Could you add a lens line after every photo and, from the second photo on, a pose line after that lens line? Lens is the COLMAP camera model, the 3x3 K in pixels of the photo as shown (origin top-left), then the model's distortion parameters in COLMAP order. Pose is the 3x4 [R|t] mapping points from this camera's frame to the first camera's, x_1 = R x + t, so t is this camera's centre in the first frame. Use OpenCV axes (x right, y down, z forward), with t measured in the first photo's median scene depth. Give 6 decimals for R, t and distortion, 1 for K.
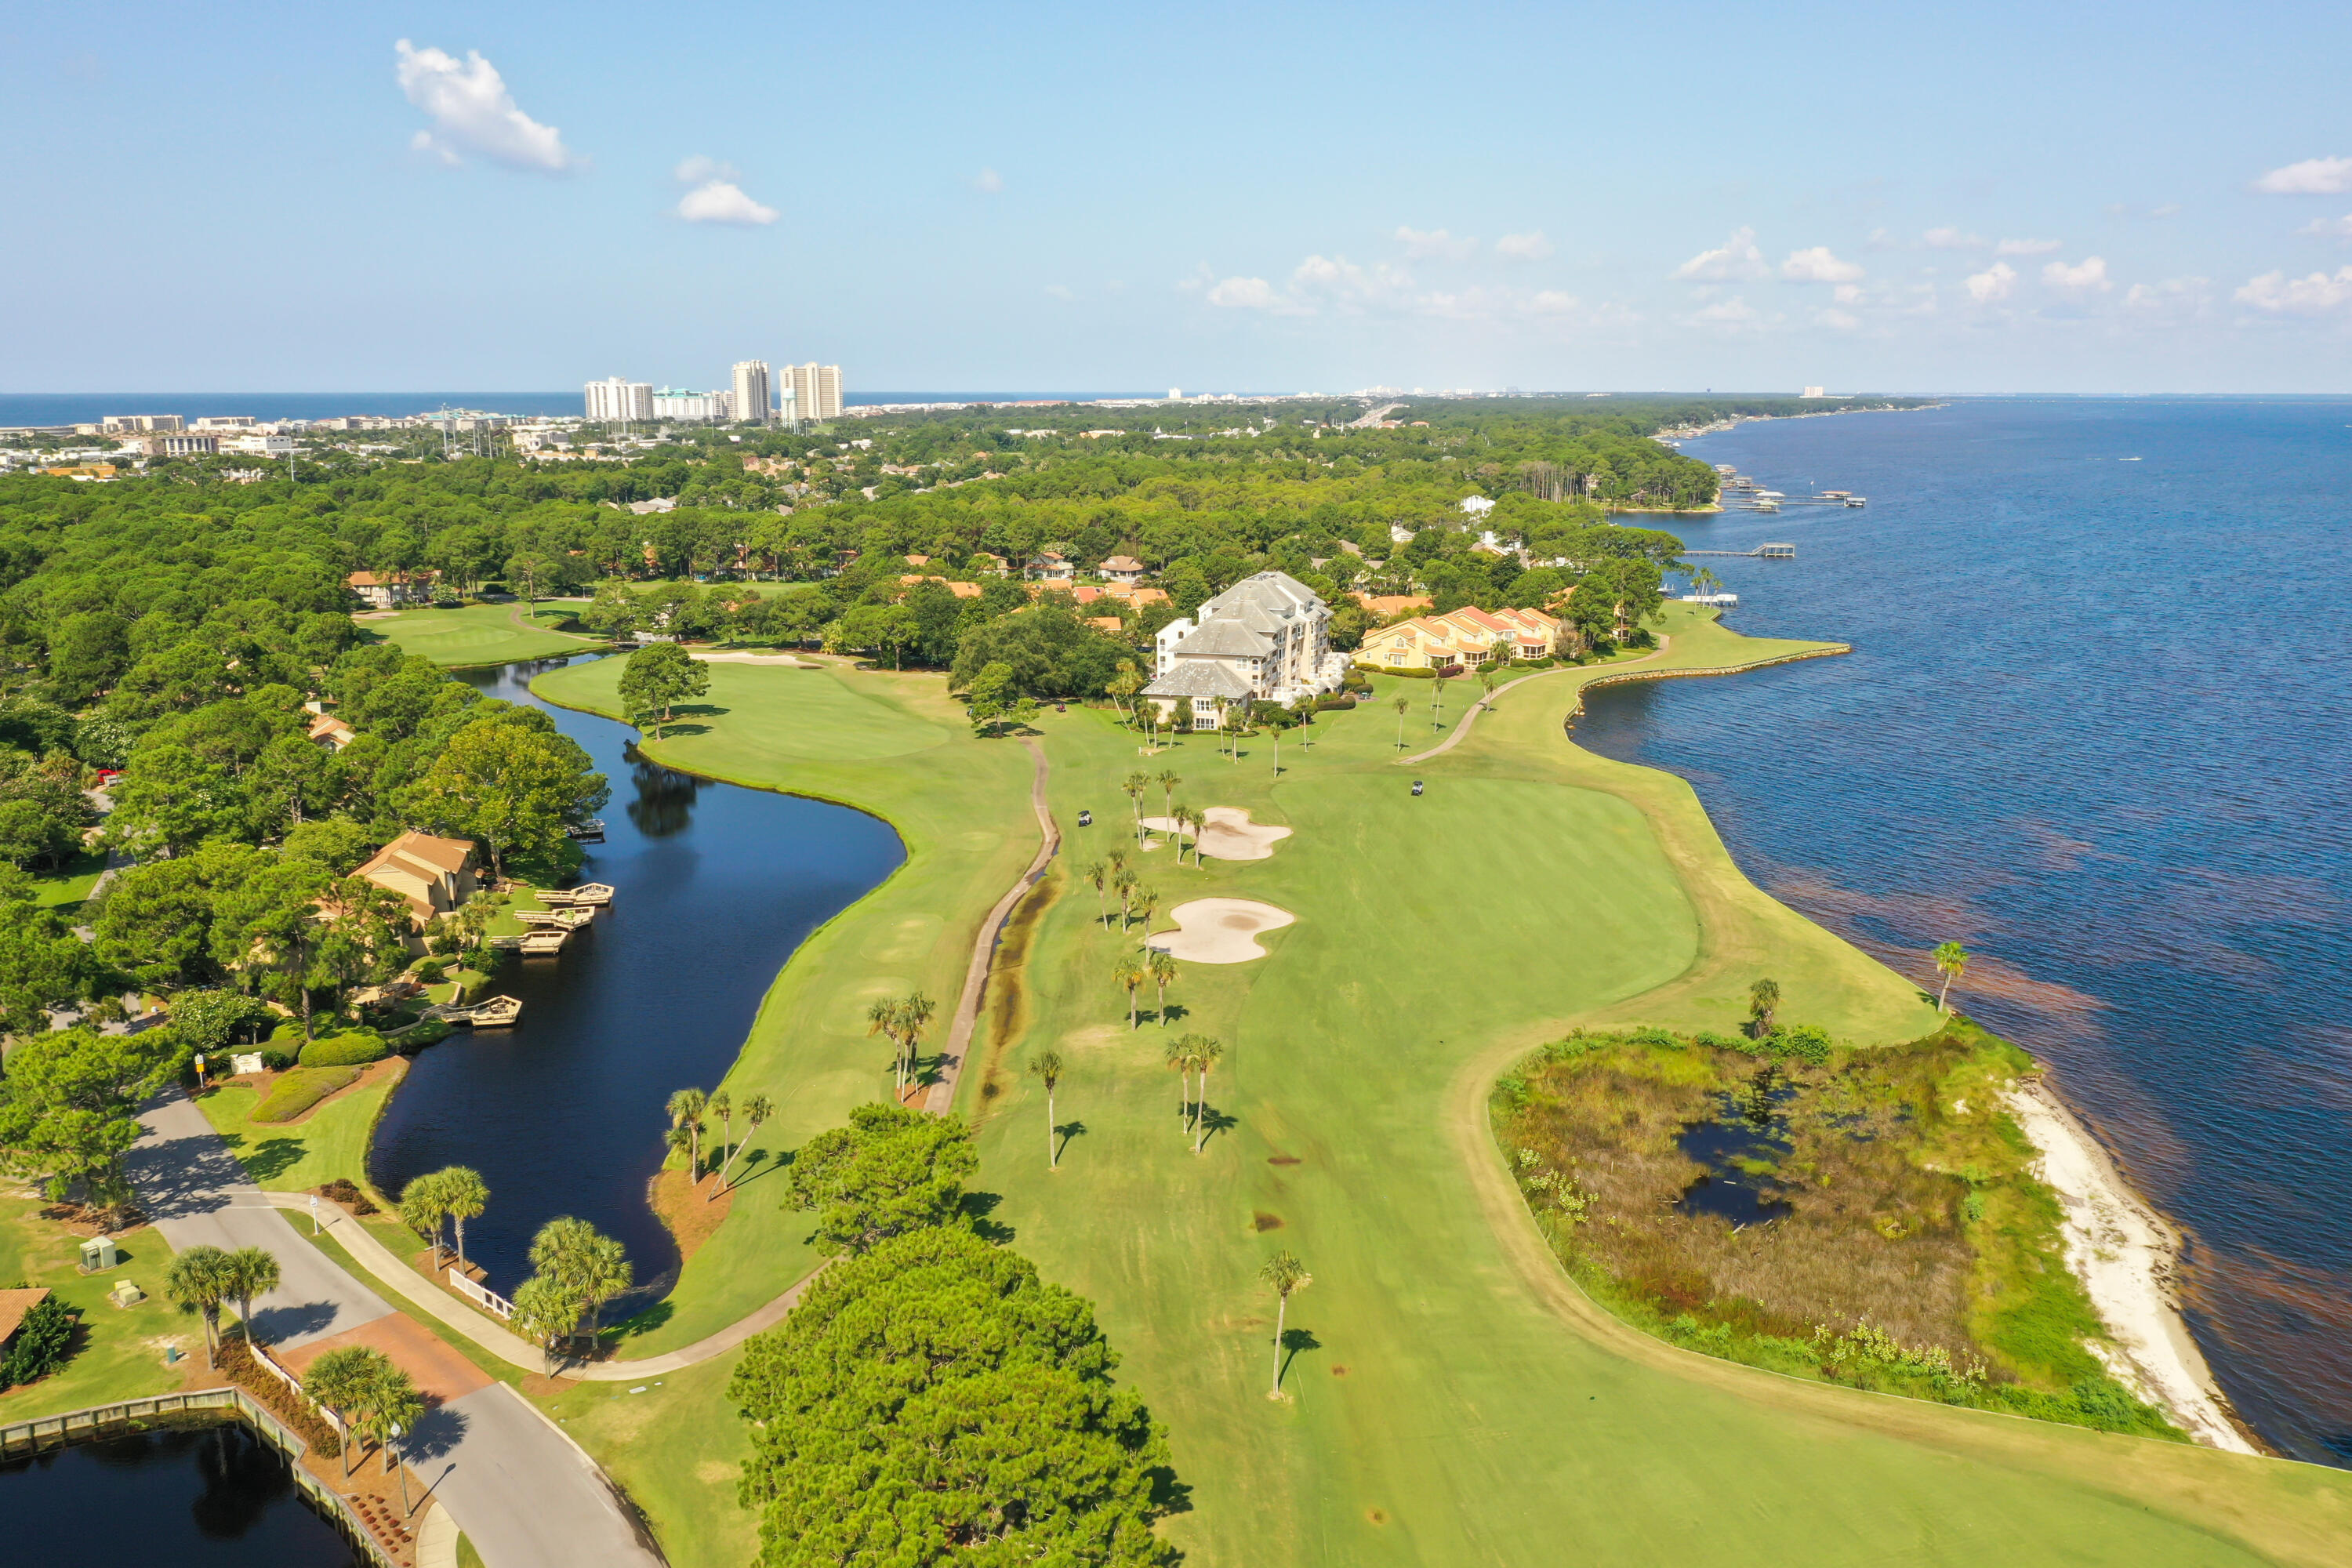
lens RADIAL K [[1839.7, 0, 1176.3], [0, 1839.7, 781.8], [0, 0, 1]] dist [-0.011898, 0.009766]
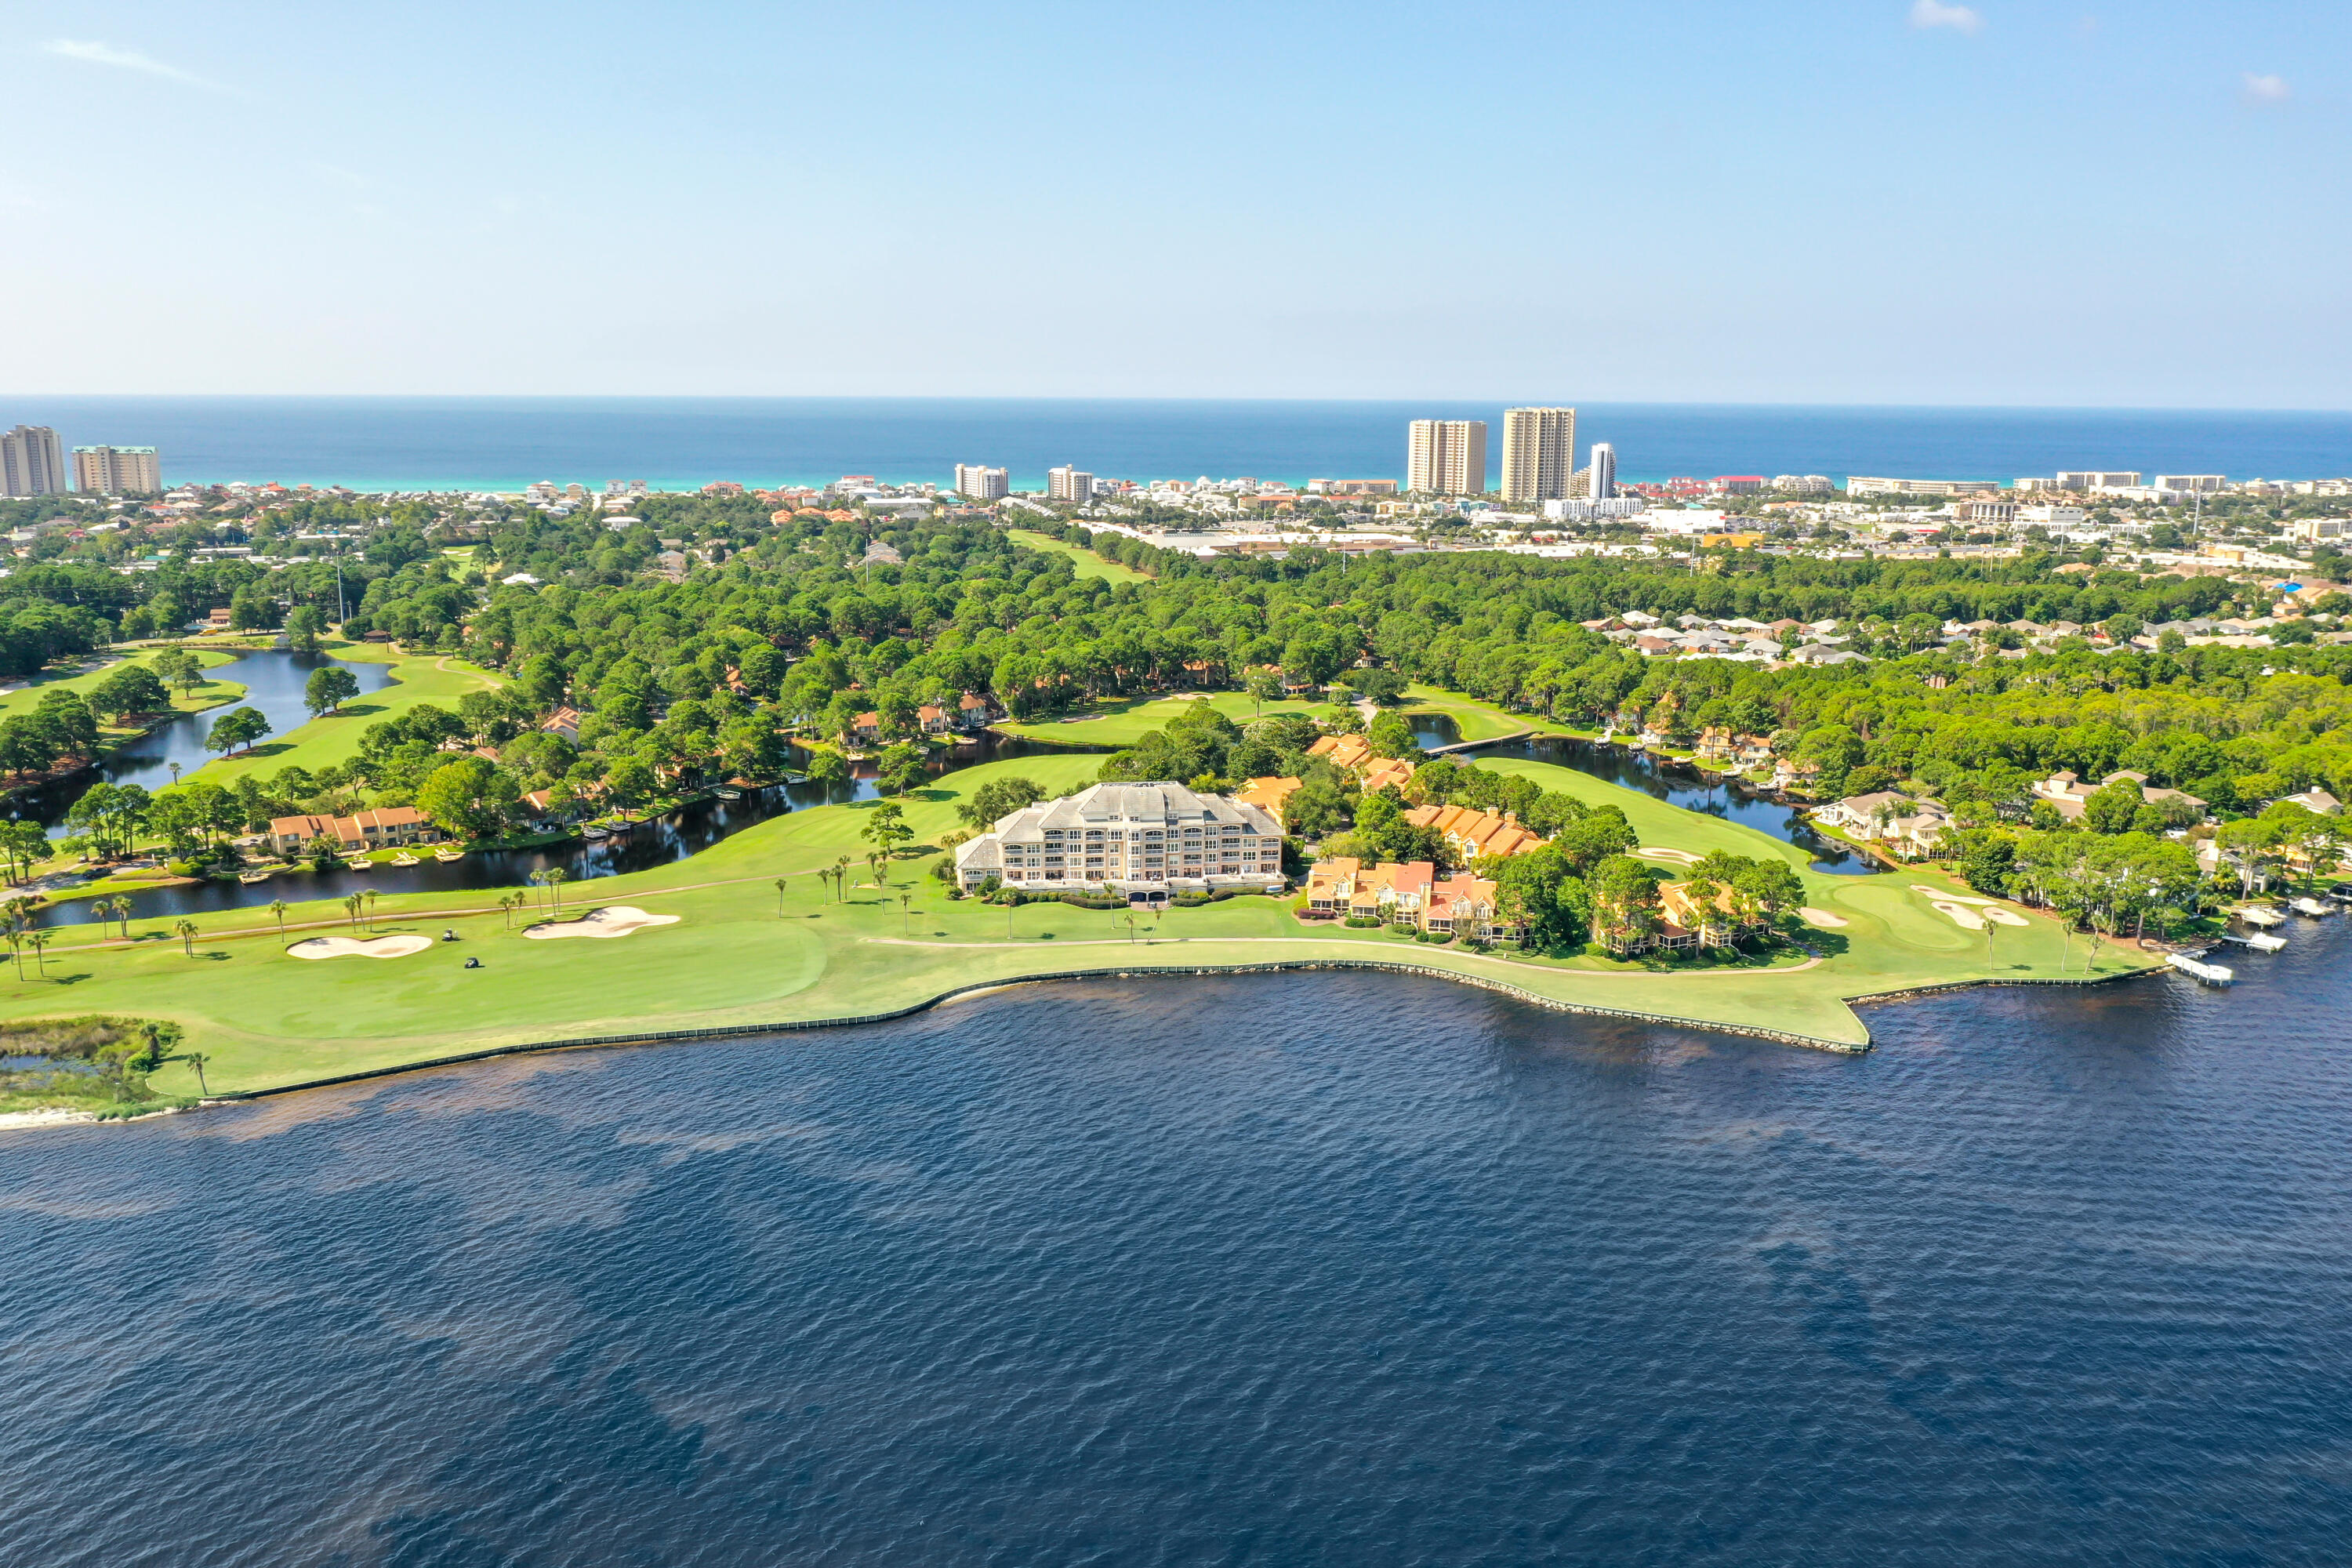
lens RADIAL K [[1839.7, 0, 1170.4], [0, 1839.7, 785.1], [0, 0, 1]] dist [-0.011898, 0.009766]
pose [[0.402080, 0.194232, -0.894765, 0.670705], [-0.199285, 0.972377, 0.121528, -0.157310], [0.893654, 0.129449, 0.429681, 0.322639]]
